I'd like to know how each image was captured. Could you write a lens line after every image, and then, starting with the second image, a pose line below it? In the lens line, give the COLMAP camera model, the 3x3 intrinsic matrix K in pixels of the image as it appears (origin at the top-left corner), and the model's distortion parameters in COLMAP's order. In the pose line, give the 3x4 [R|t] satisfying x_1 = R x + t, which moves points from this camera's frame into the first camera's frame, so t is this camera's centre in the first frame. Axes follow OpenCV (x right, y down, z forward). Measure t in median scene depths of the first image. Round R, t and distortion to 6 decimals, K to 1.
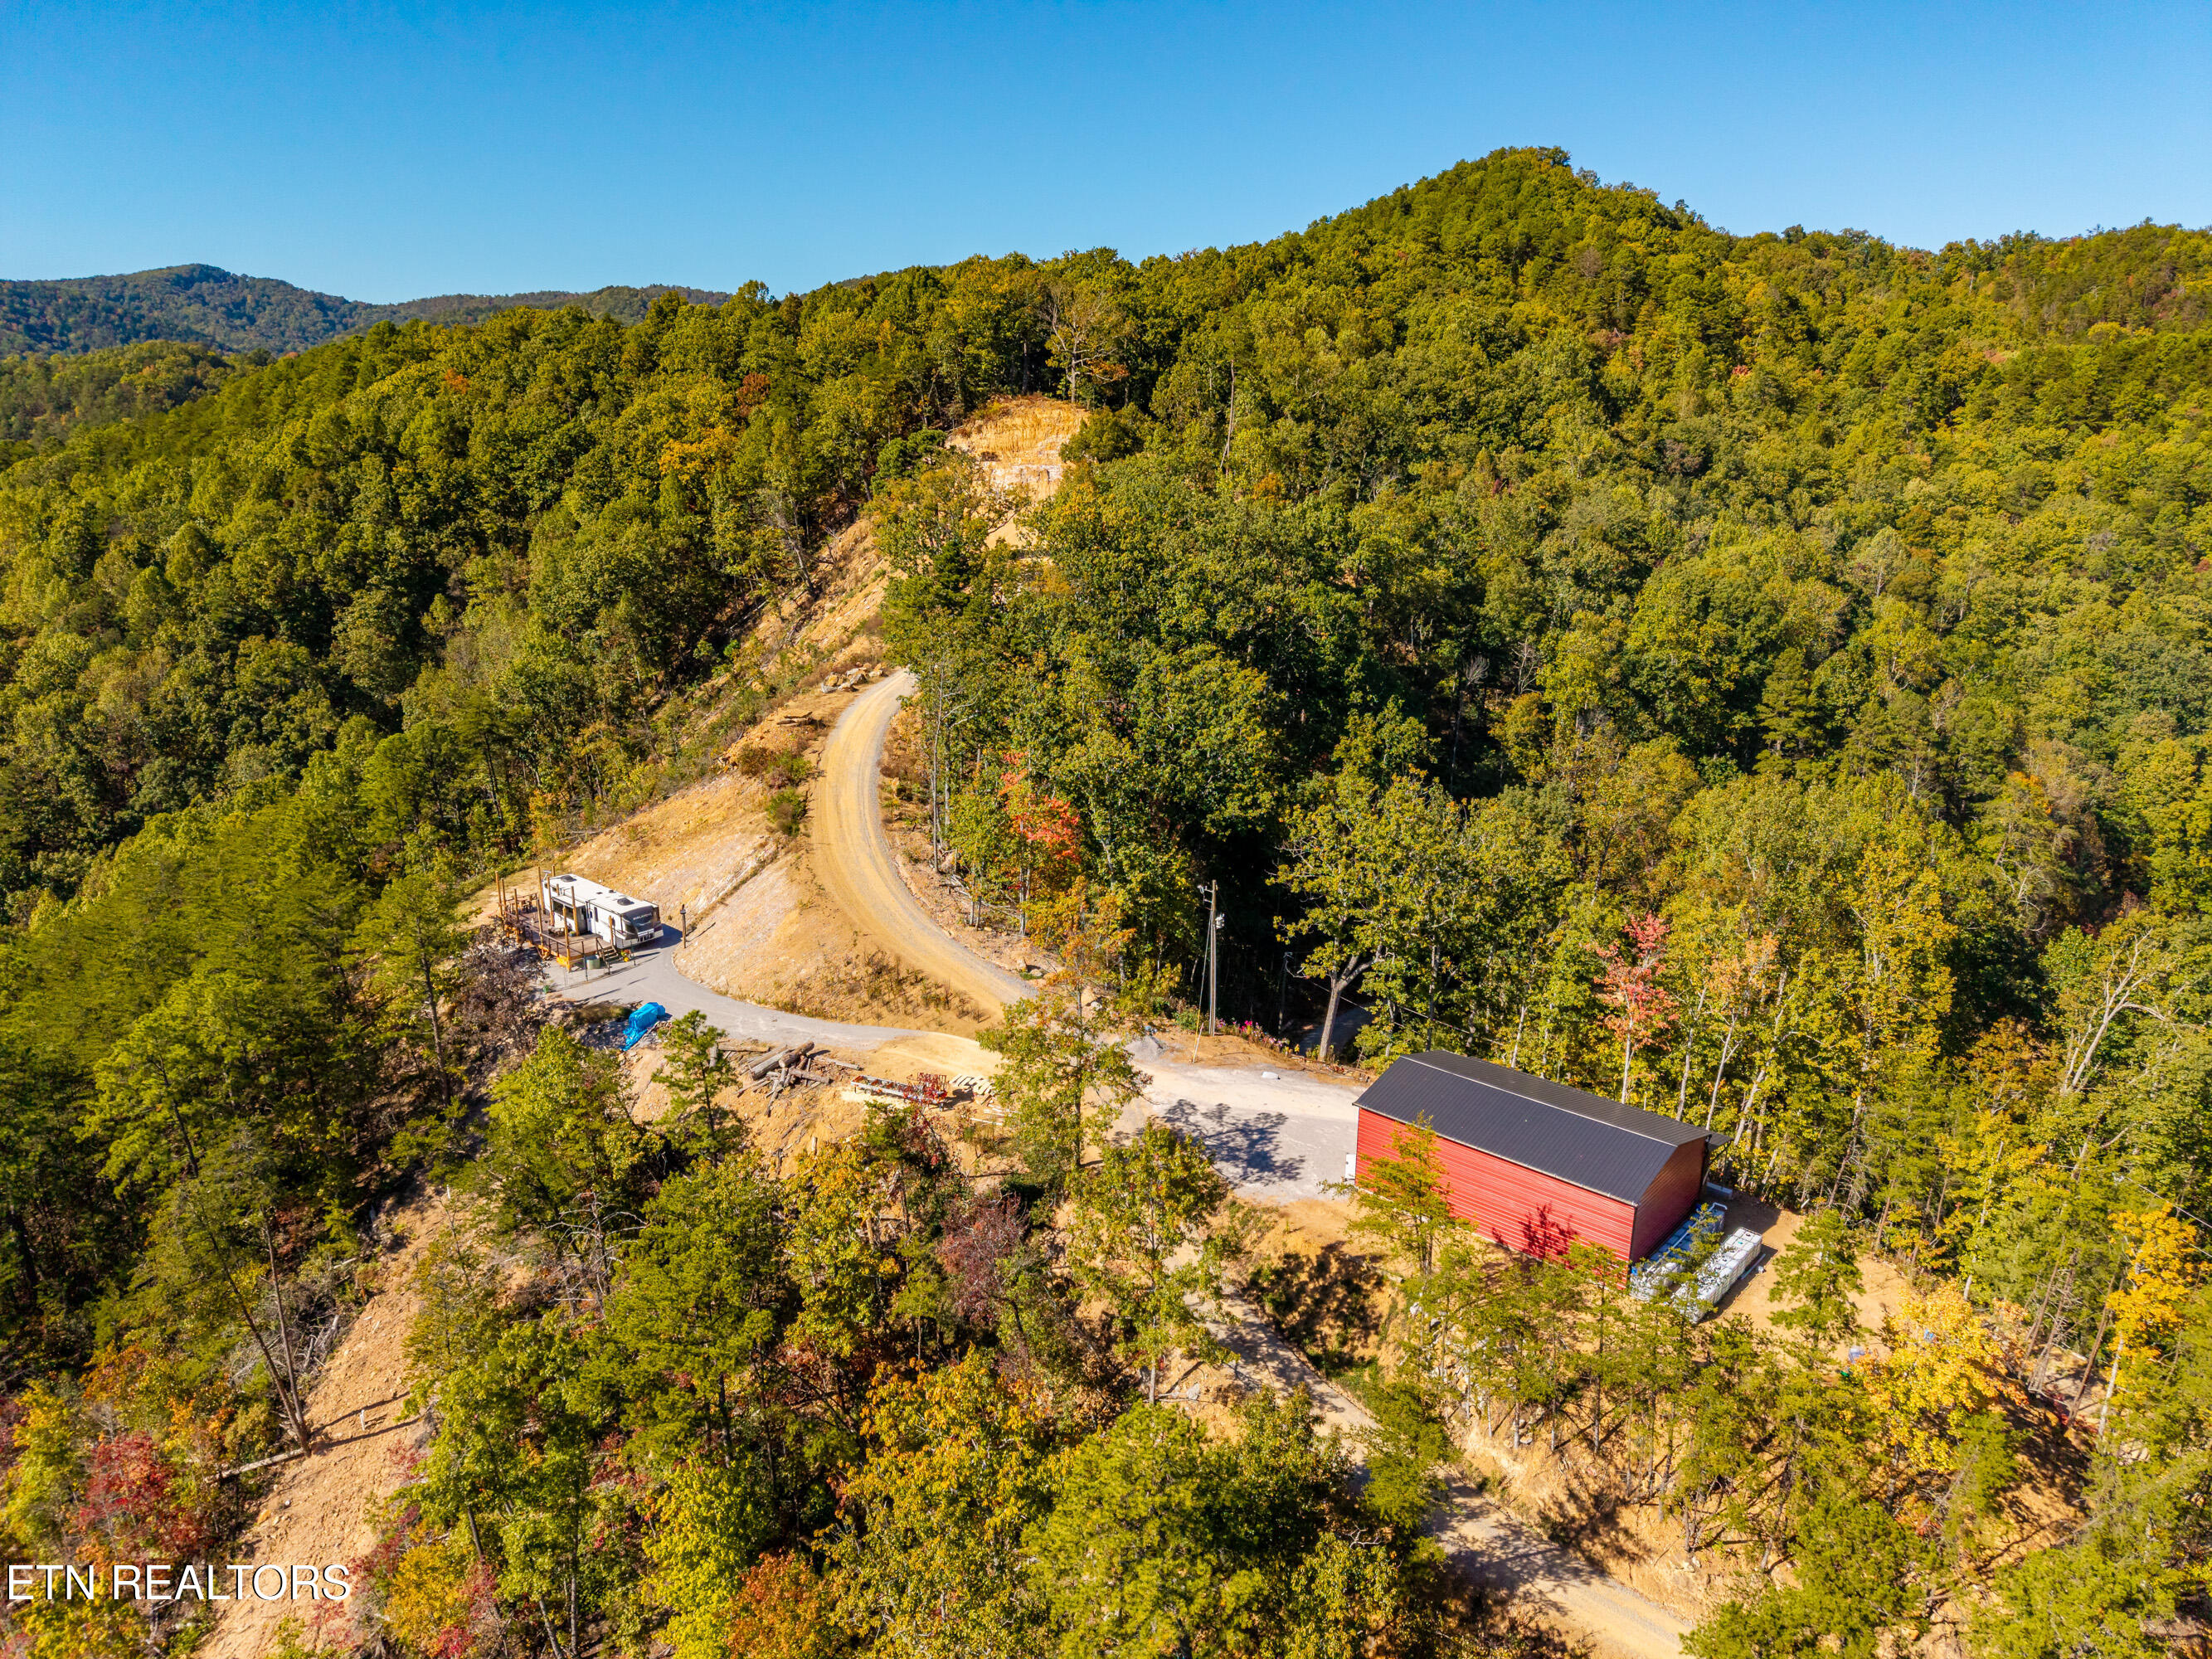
lens RADIAL K [[1459.6, 0, 1115.6], [0, 1459.6, 831.0], [0, 0, 1]] dist [0.018395, -0.010716]
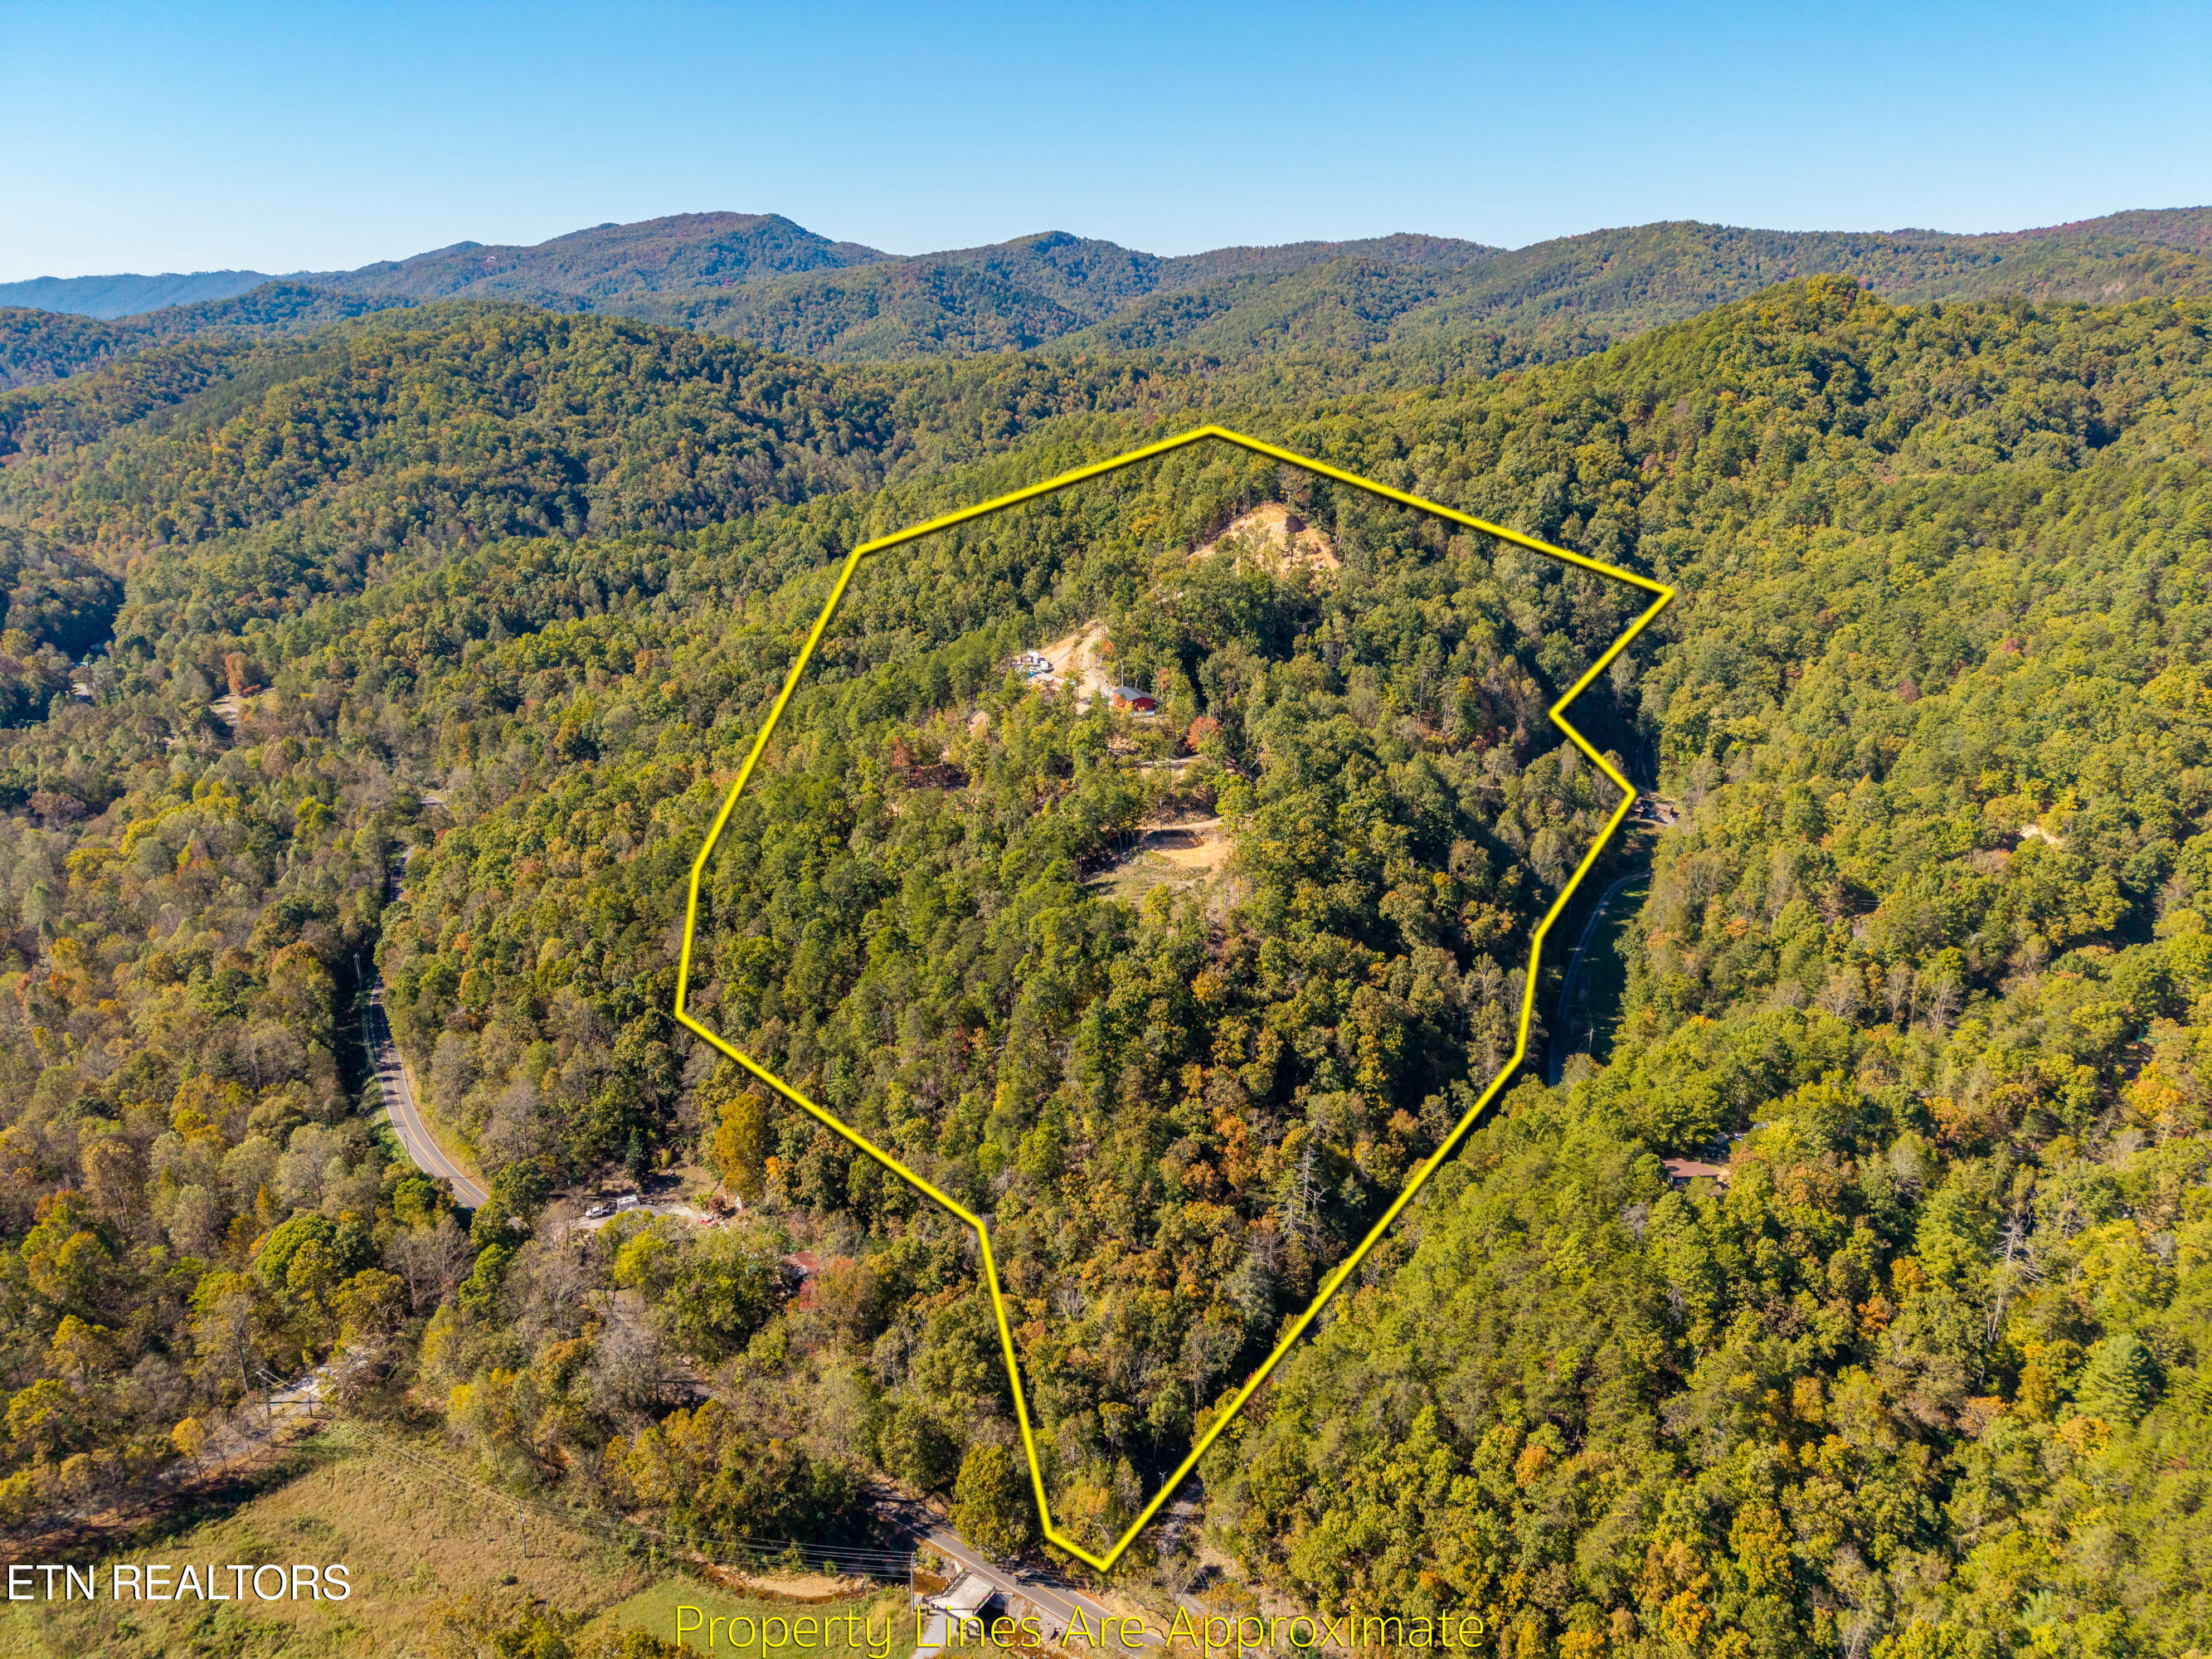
lens RADIAL K [[1465.0, 0, 1112.1], [0, 1465.0, 827.0], [0, 0, 1]] dist [0.063574, -0.055912]
pose [[0.876235, 0.157481, -0.455424, 1.027288], [-0.130200, 0.987312, 0.090896, 0.063863], [0.463960, -0.020350, 0.885622, -1.517704]]
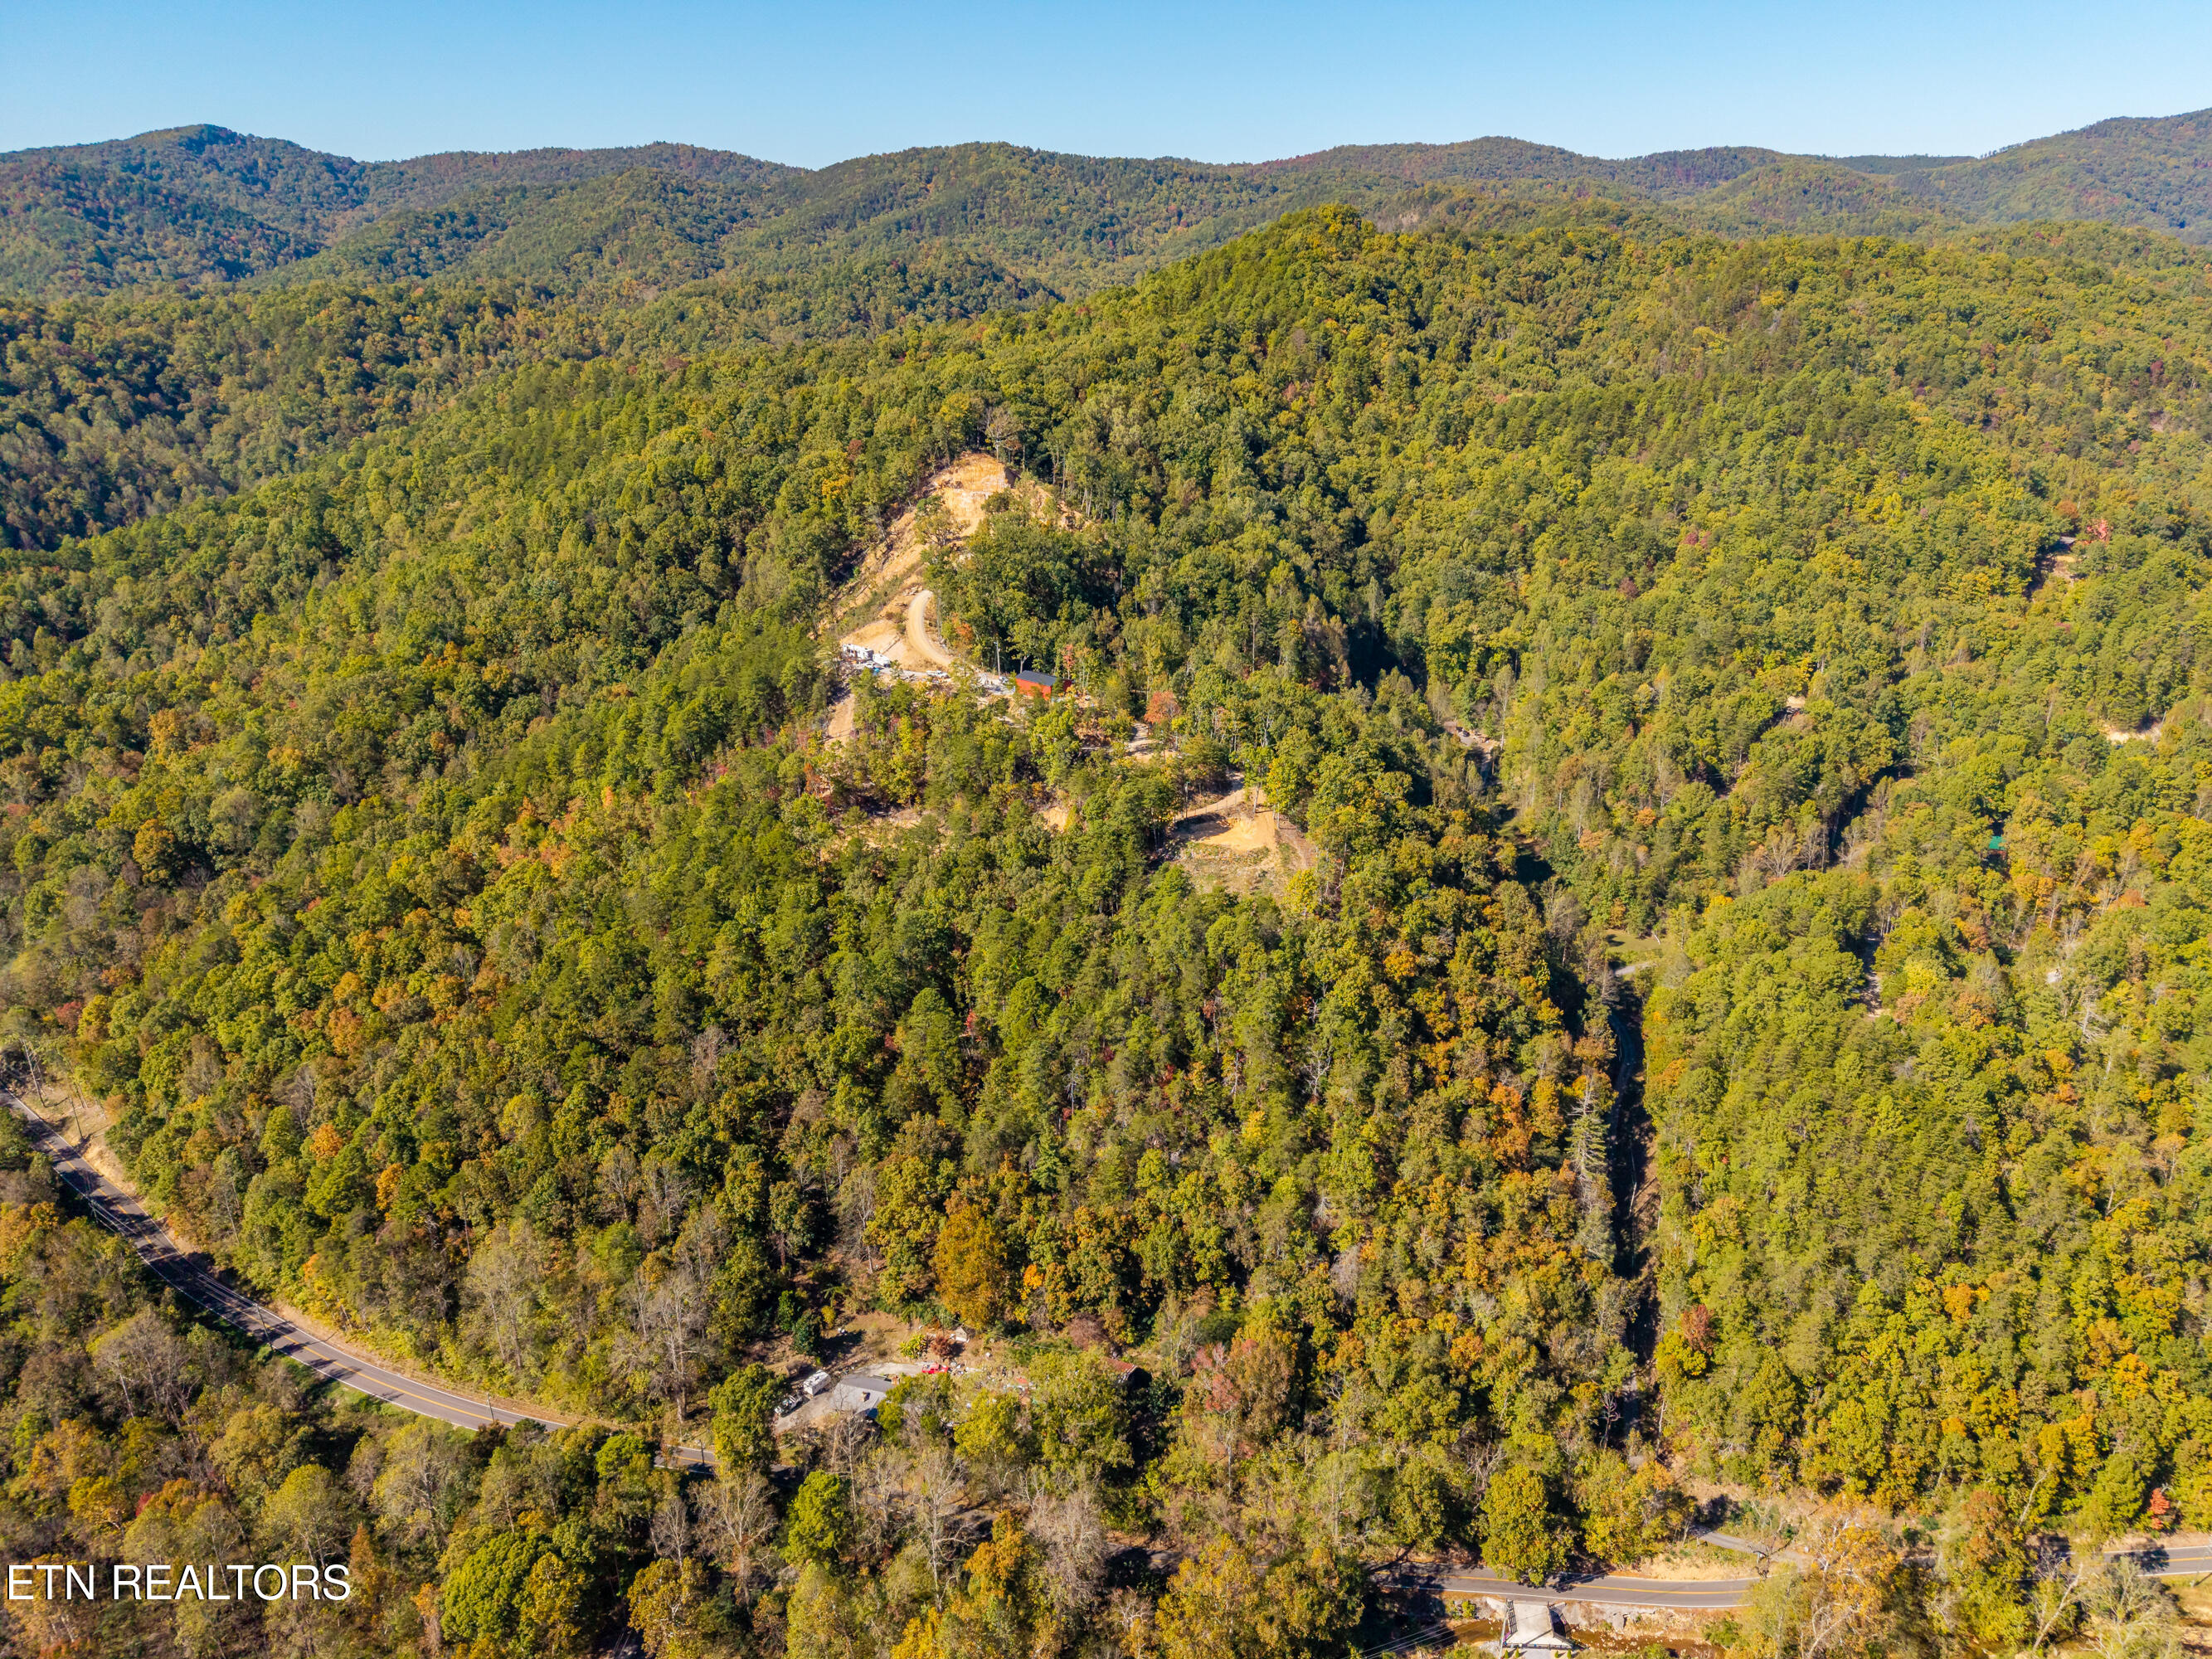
lens RADIAL K [[1556.5, 0, 1169.8], [0, 1556.5, 887.2], [0, 0, 1]] dist [0.049596, -0.038965]
pose [[0.999901, -0.006149, 0.012692, 0.223475], [0.004605, 0.992969, 0.118288, 0.092698], [-0.013330, -0.118218, 0.992898, -1.648799]]
